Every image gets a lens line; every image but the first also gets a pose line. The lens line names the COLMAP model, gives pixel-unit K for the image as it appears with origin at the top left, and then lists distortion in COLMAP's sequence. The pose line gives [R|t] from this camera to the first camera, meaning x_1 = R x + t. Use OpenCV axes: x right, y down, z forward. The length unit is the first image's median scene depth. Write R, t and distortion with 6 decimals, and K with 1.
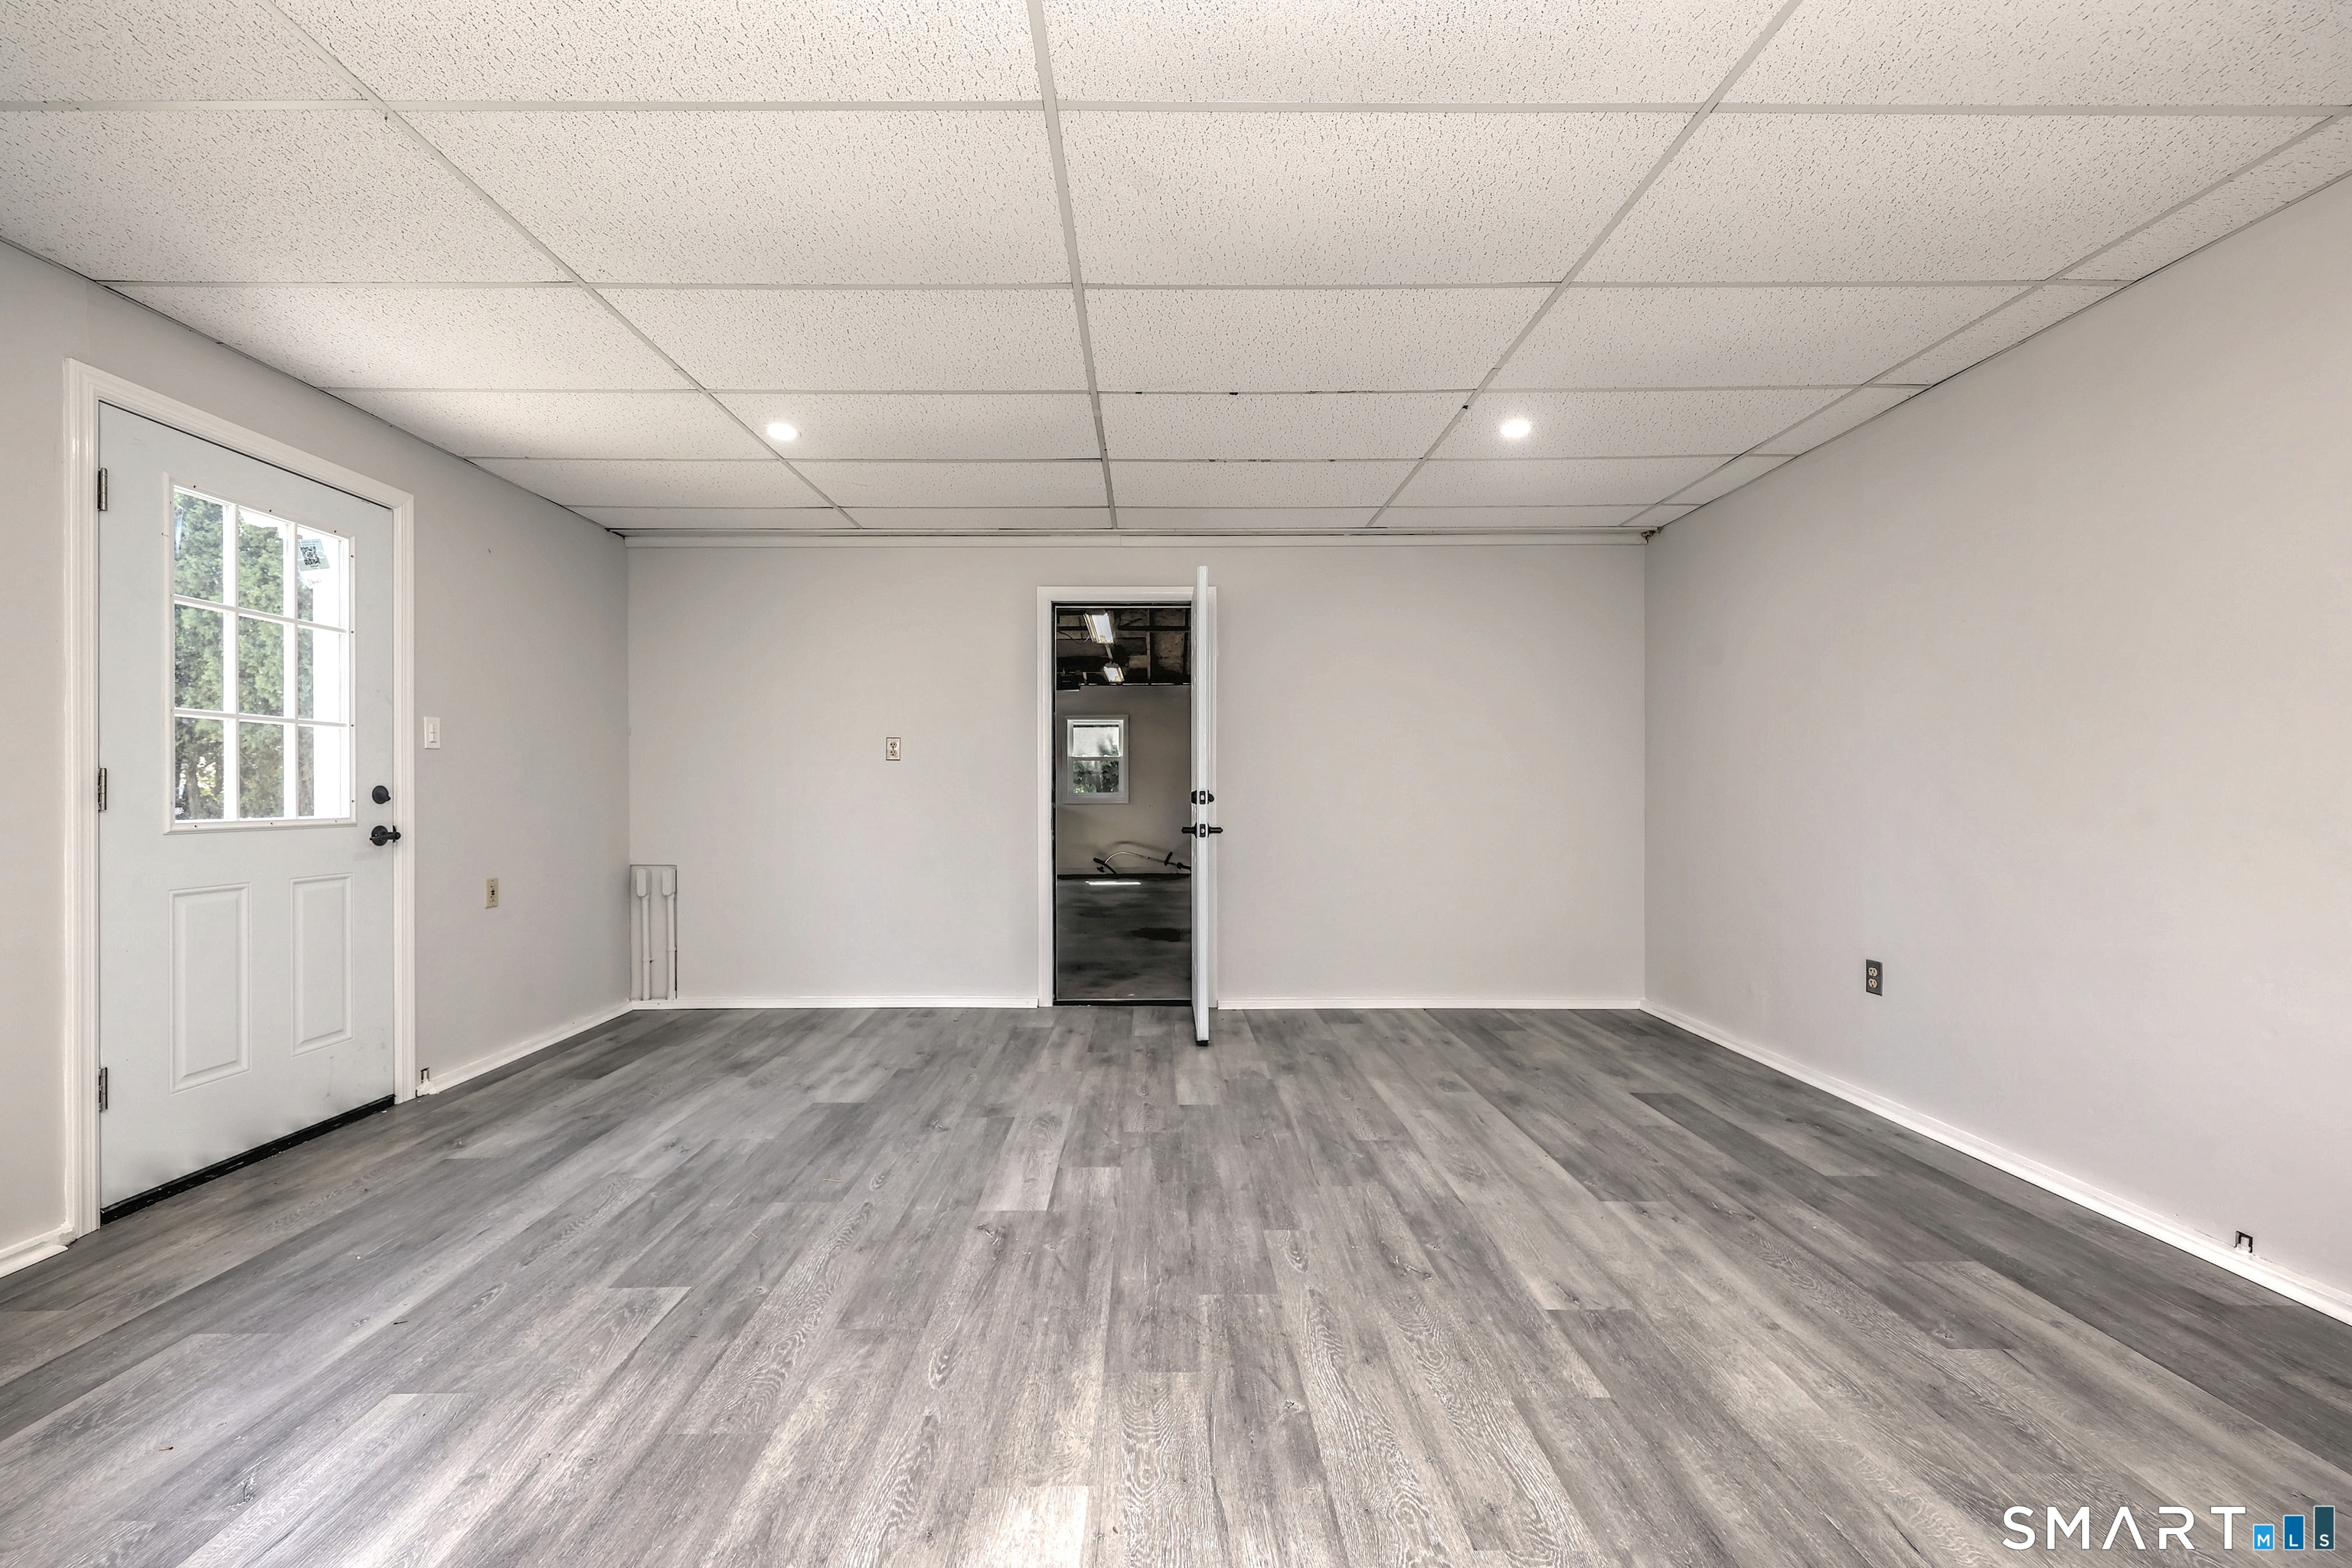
lens RADIAL K [[911.5, 0, 1156.1], [0, 911.5, 793.0], [0, 0, 1]] dist [-0.016318, -0.000495]
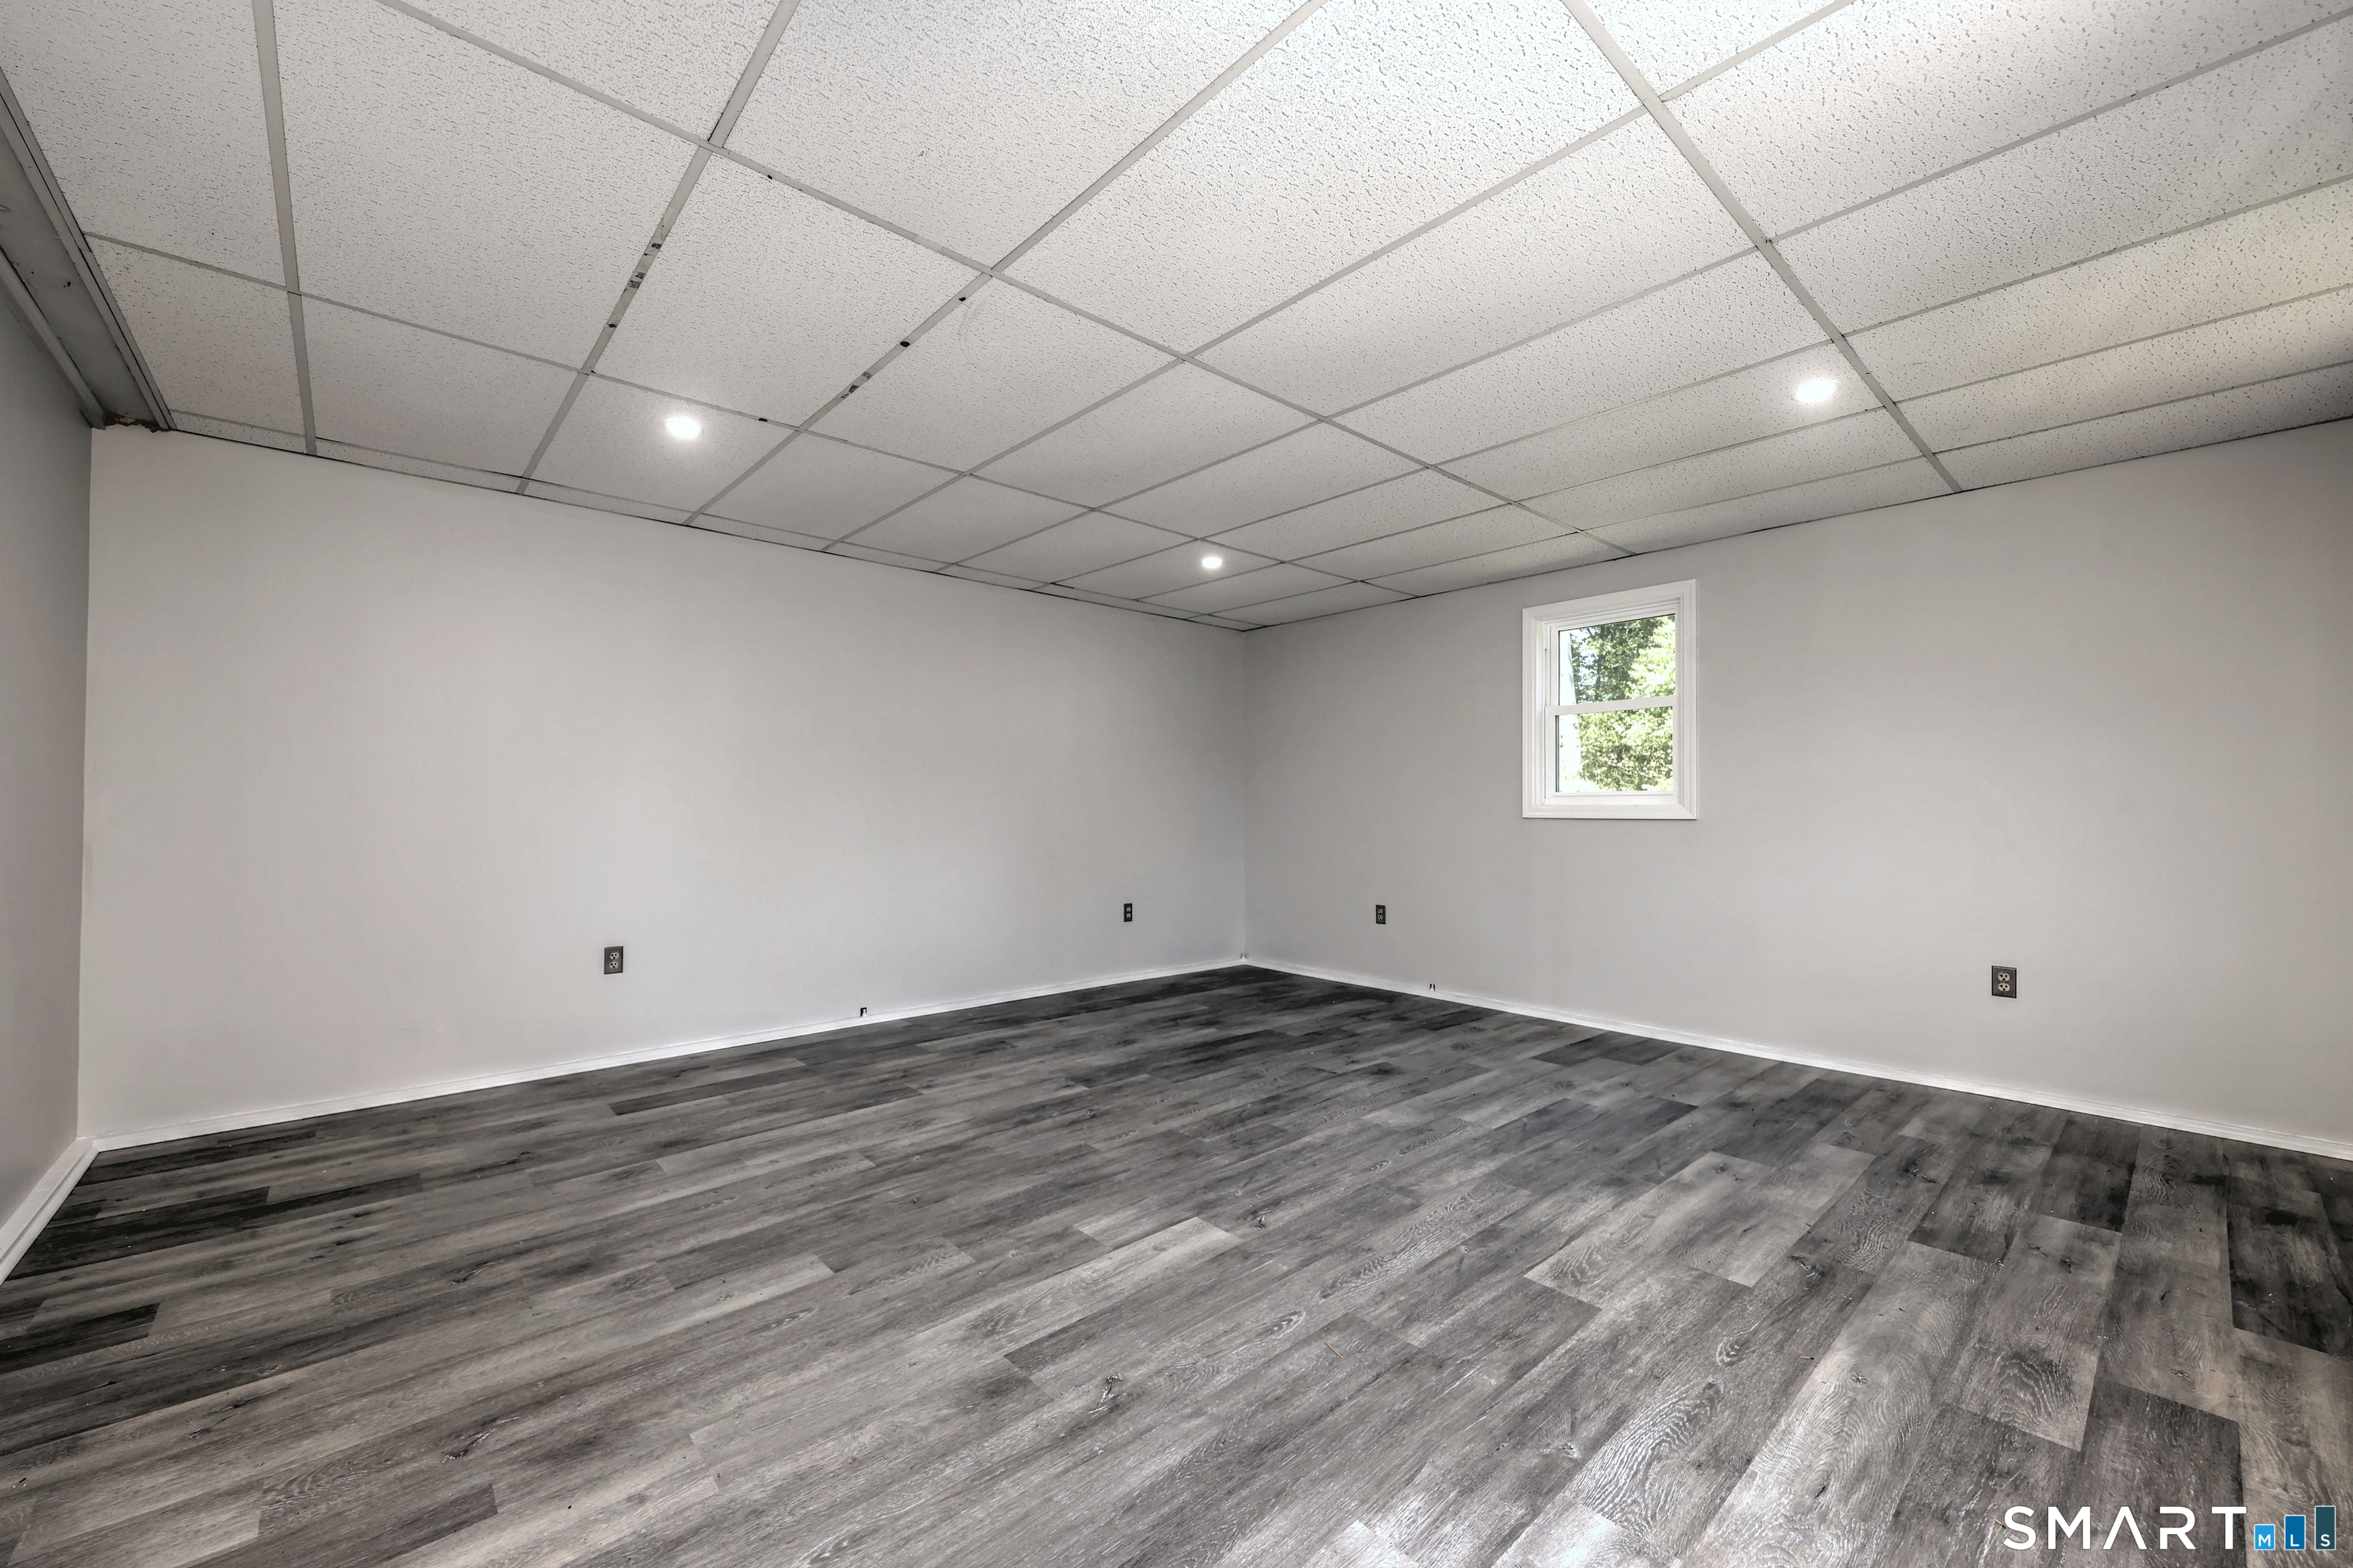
lens RADIAL K [[911.9, 0, 1165.0], [0, 911.9, 790.5], [0, 0, 1]] dist [-0.016318, -0.000495]
pose [[-0.651129, 0.010773, 0.758891, -0.897362], [0.002475, 0.999924, -0.012072, -0.016377], [-0.758963, -0.005982, -0.651106, 1.715600]]
